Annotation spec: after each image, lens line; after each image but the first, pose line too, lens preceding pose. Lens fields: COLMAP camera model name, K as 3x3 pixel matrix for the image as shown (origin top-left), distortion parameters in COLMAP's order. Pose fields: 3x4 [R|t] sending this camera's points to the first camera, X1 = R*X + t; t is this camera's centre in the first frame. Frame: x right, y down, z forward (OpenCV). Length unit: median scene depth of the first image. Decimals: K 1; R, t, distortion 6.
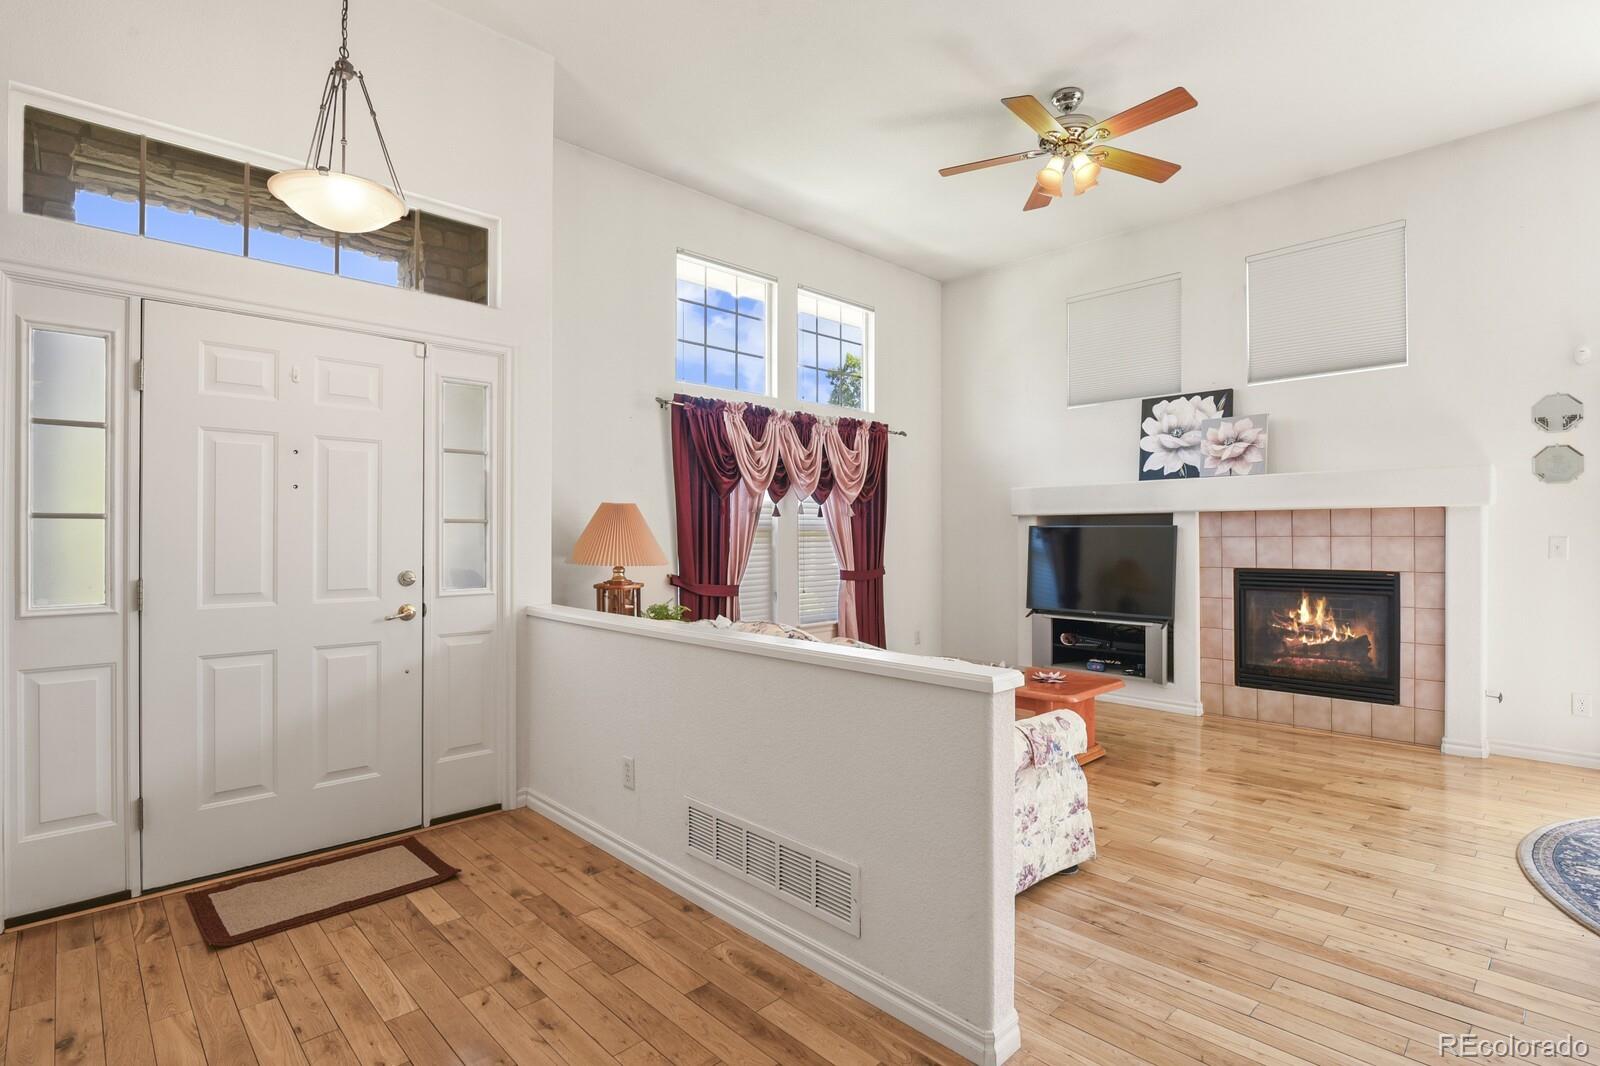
lens RADIAL K [[778.4, 0, 795.3], [0, 778.4, 534.3], [0, 0, 1]] dist [-0.010855, -0.002784]
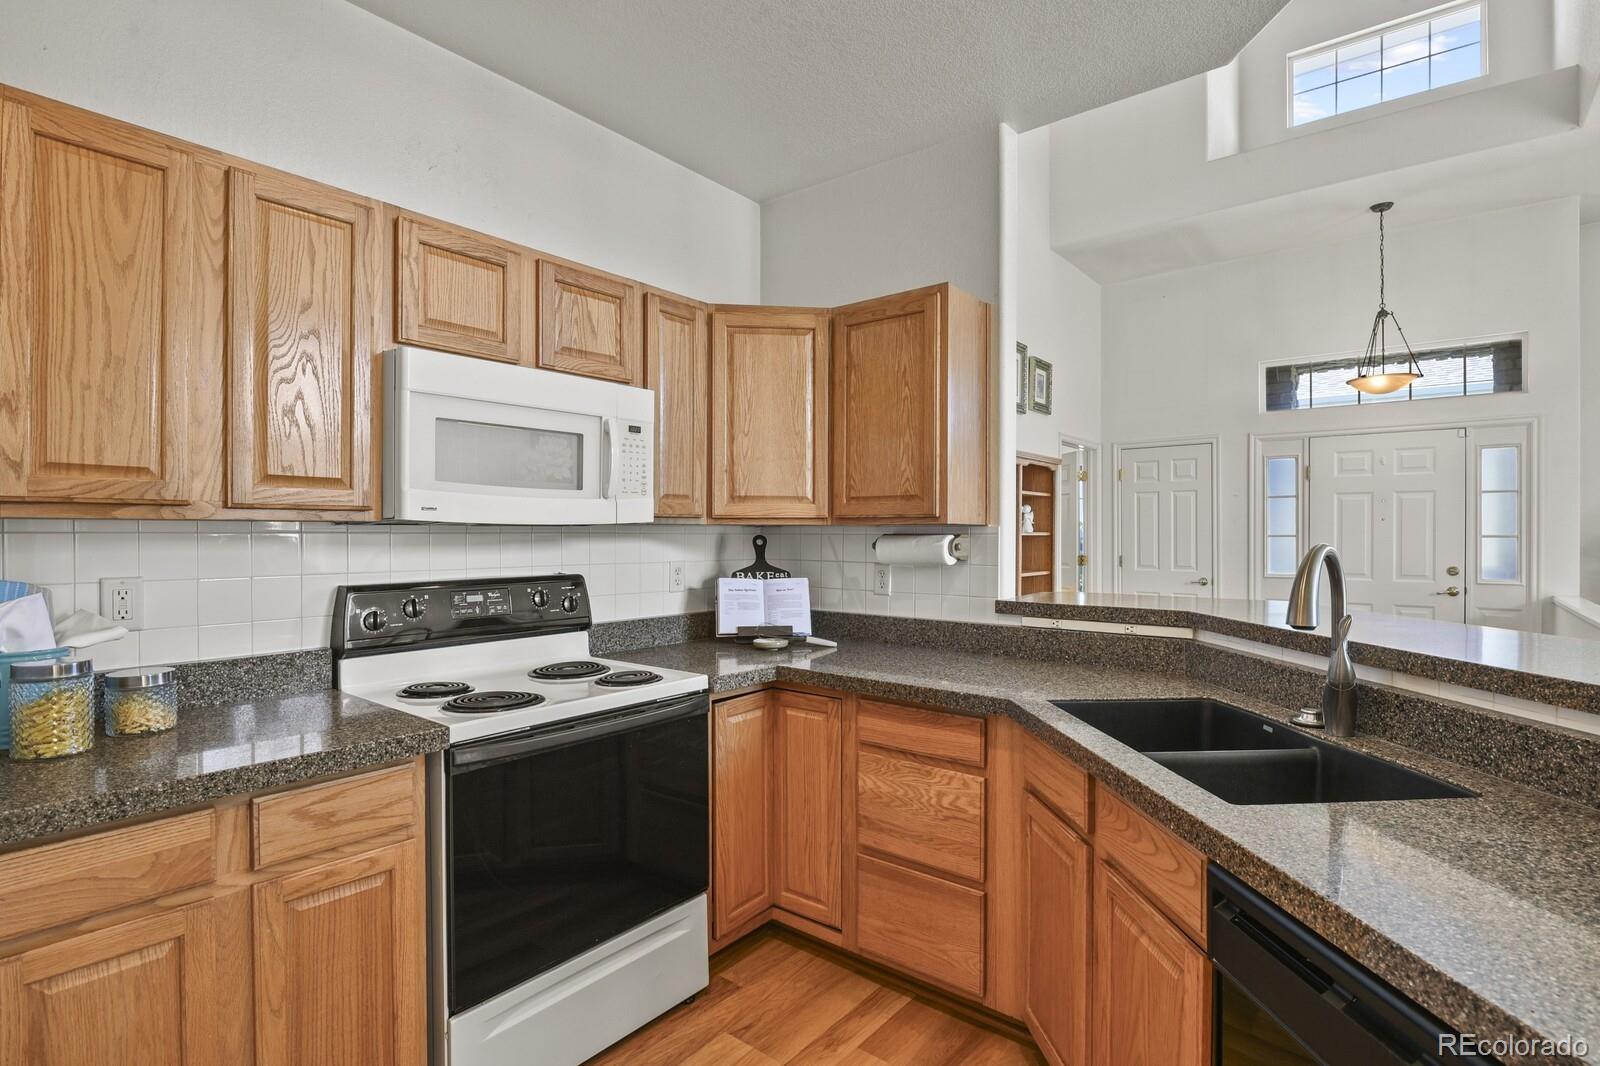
lens RADIAL K [[778.4, 0, 808.1], [0, 778.4, 535.0], [0, 0, 1]] dist [-0.010855, -0.002784]
pose [[0.132989, 0.001747, -0.991116, 0.641832], [0.001761, 0.999996, 0.001999, -0.017844], [0.991116, -0.002011, 0.132986, -0.398968]]
